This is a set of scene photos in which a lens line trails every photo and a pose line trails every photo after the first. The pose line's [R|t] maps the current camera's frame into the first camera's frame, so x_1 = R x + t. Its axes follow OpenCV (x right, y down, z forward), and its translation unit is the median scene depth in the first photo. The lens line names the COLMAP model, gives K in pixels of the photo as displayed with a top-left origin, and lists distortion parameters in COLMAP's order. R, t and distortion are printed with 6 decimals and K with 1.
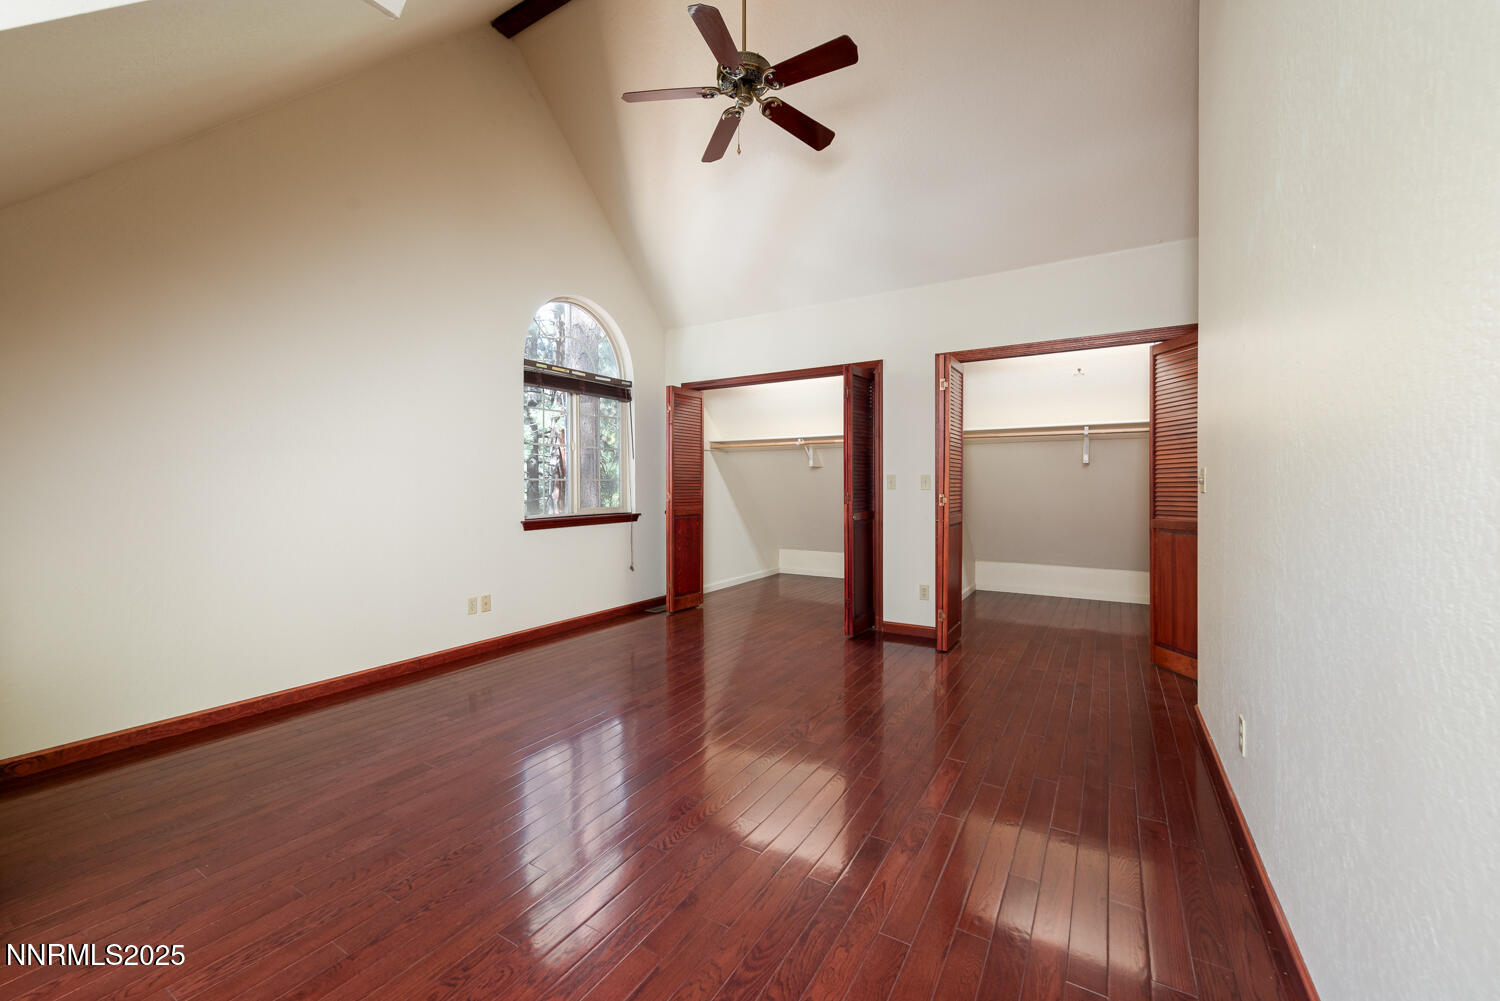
lens RADIAL K [[596.0, 0, 743.3], [0, 596.0, 483.0], [0, 0, 1]] dist [0.000745, -0.000466]
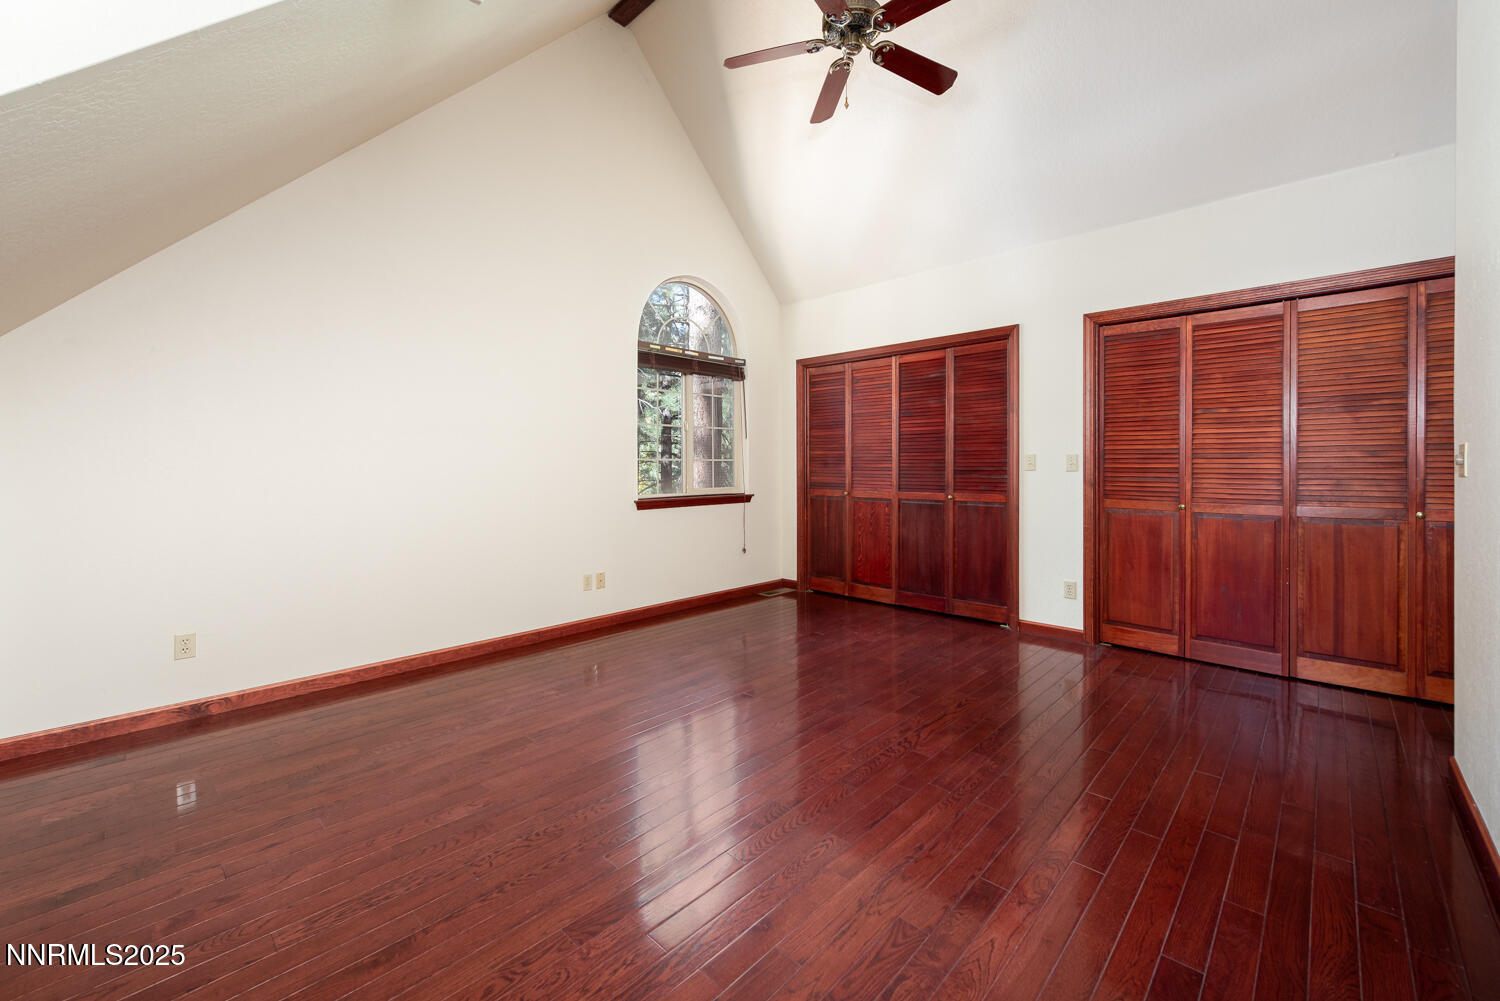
lens RADIAL K [[604.2, 0, 740.4], [0, 604.2, 464.6], [0, 0, 1]] dist [-0.002051, -0.000428]
pose [[0.976040, 0.000747, -0.217591, 0.040044], [-0.000084, 0.999995, 0.003057, -0.000931], [0.217593, -0.002966, 0.976035, 0.052454]]
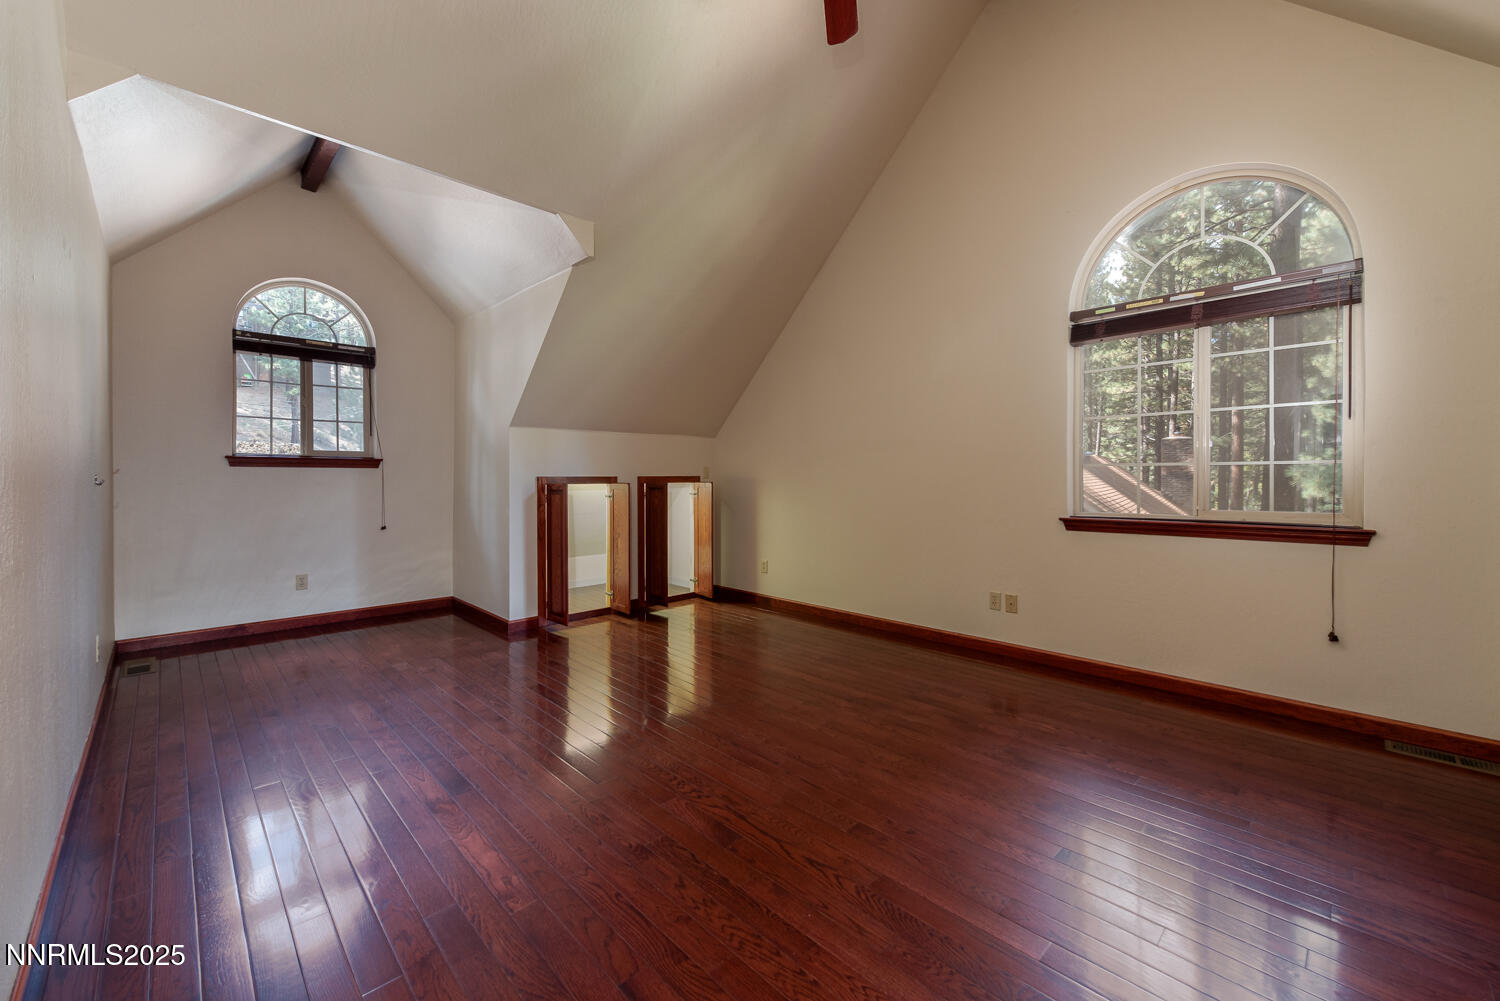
lens RADIAL K [[596.0, 0, 743.3], [0, 596.0, 483.0], [0, 0, 1]] dist [0.000745, -0.000466]
pose [[-0.253269, 0.010396, -0.967340, 0.748265], [0.007148, 0.999935, 0.008875, 0.009885], [0.967369, -0.004667, -0.253327, 1.148482]]
